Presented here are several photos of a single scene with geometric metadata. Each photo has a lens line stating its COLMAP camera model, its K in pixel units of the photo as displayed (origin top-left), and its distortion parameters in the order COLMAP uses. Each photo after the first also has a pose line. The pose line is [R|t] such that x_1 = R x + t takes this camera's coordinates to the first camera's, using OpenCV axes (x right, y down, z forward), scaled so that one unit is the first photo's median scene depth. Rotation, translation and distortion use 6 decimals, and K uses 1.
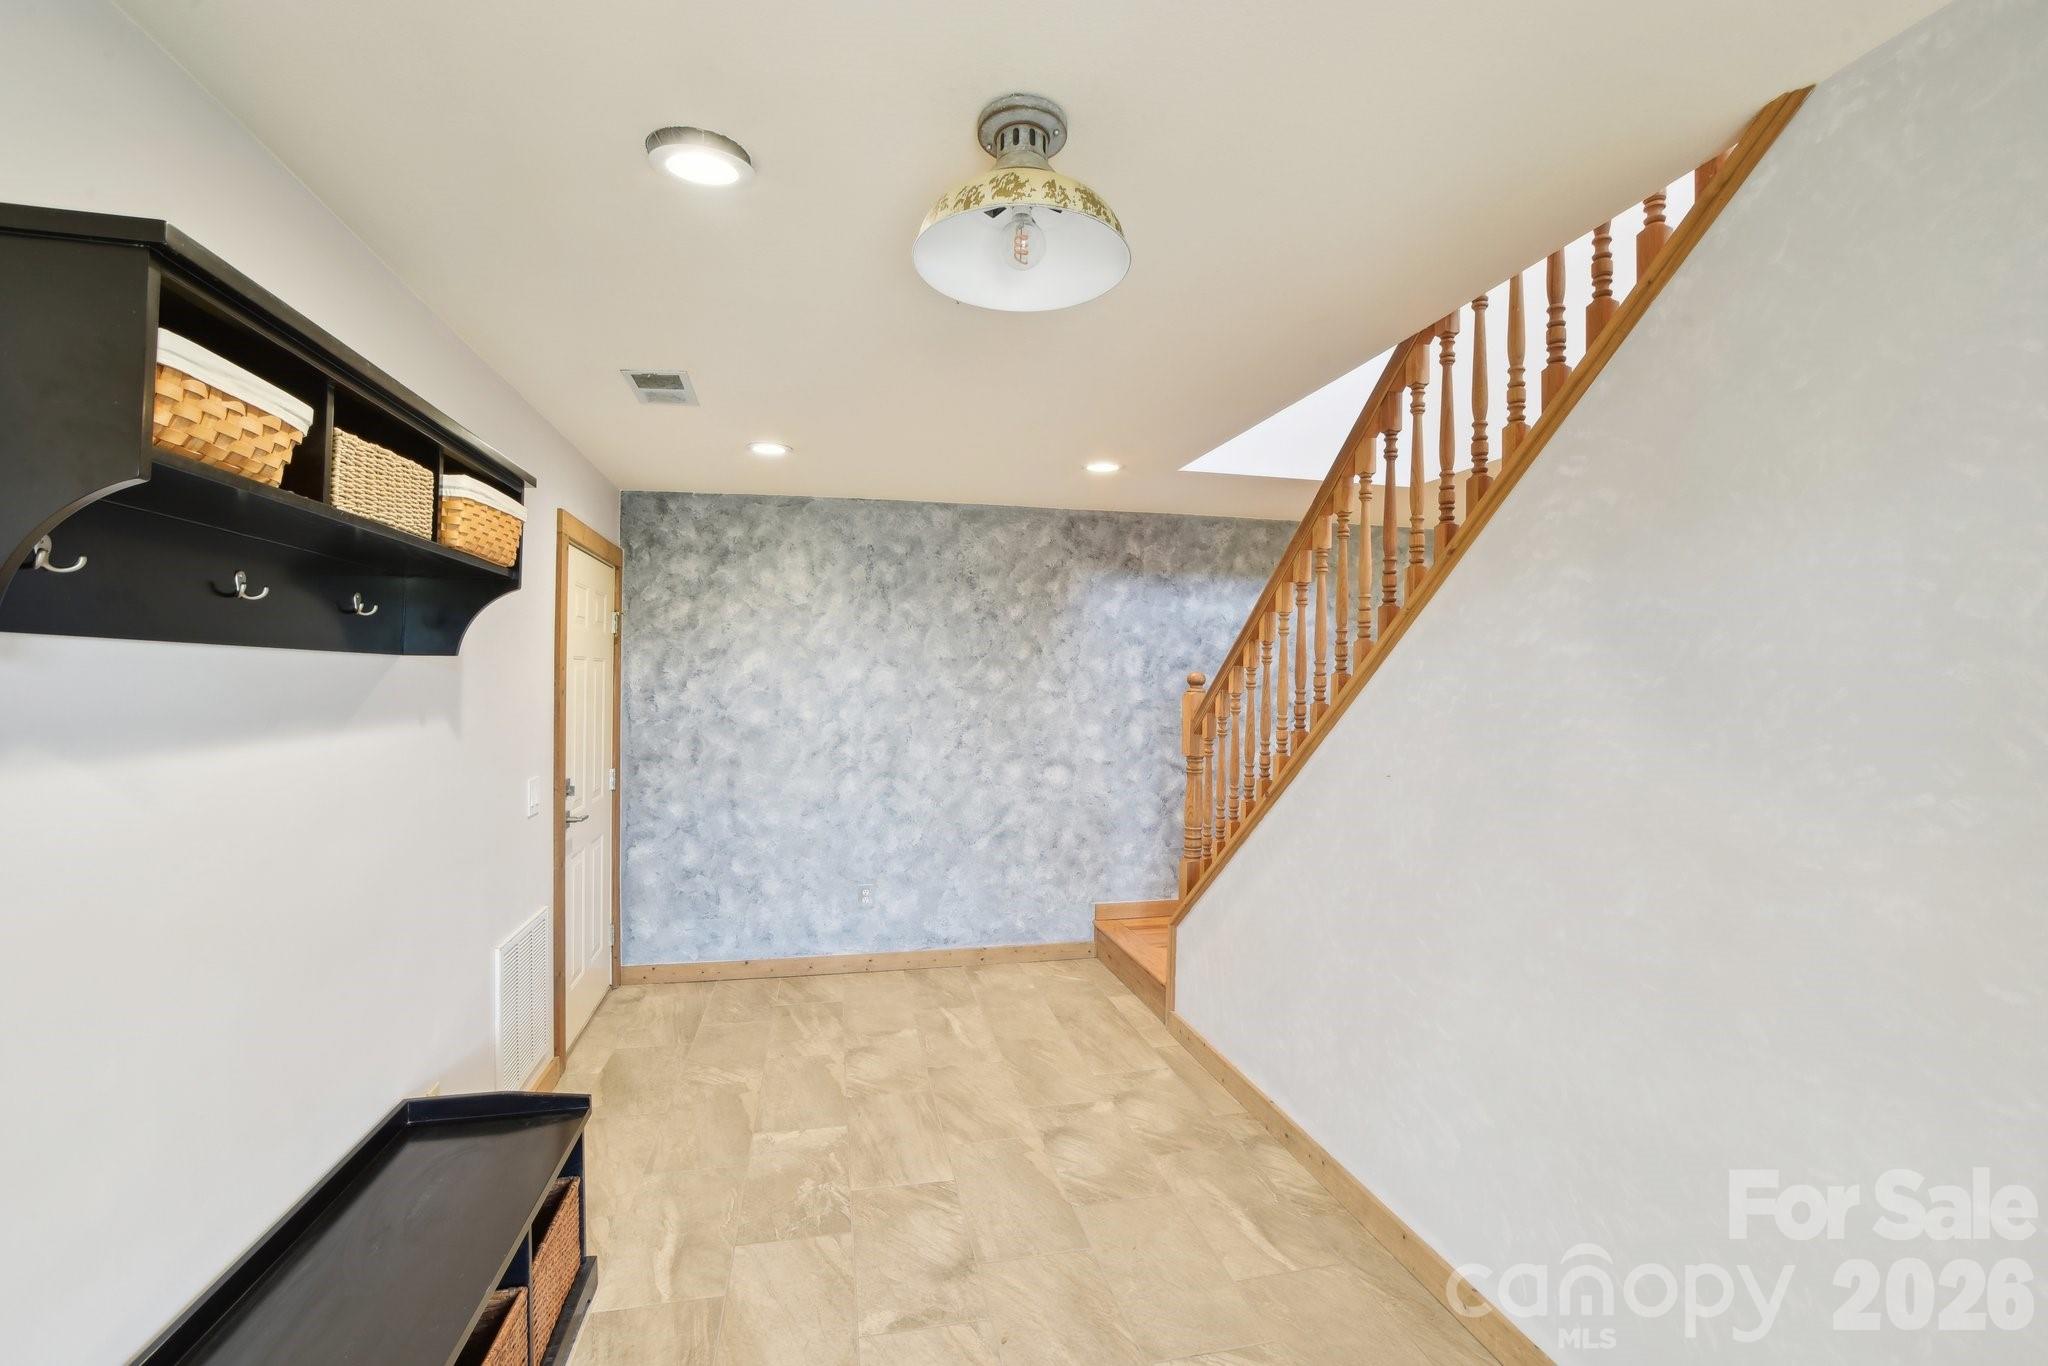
lens RADIAL K [[897.0, 0, 1032.9], [0, 897.0, 681.3], [0, 0, 1]] dist [-0.039635, 0.005406]
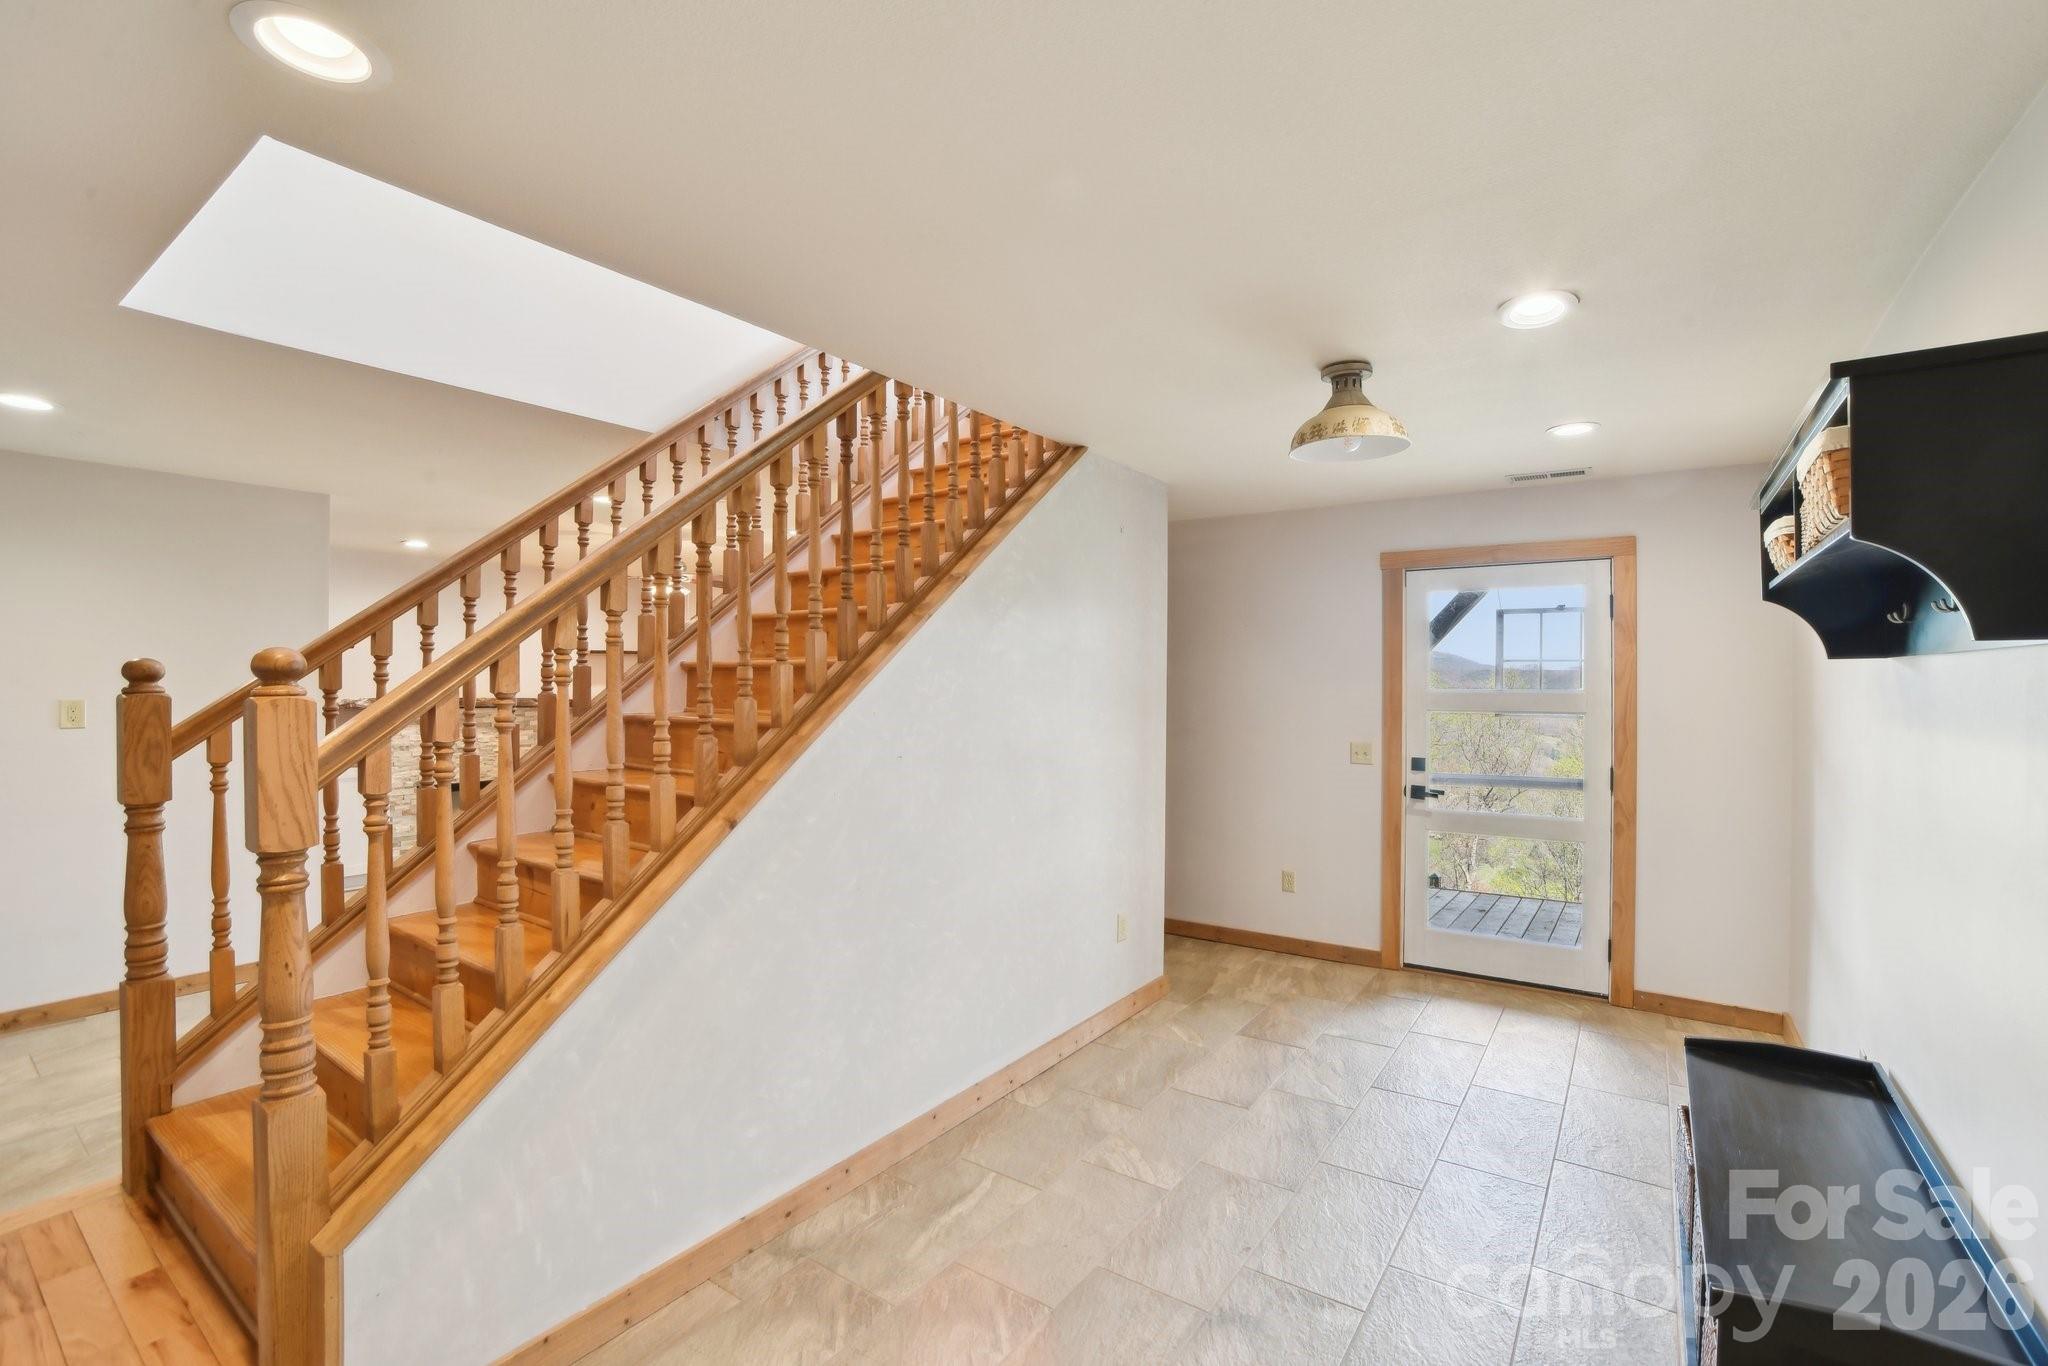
lens RADIAL K [[897.0, 0, 1037.0], [0, 897.0, 679.0], [0, 0, 1]] dist [-0.039635, 0.005406]
pose [[-0.671195, -0.004241, 0.741269, -0.560142], [-0.006792, 0.999977, -0.000430, 0.004181], [-0.741250, -0.005323, -0.671208, 1.587878]]
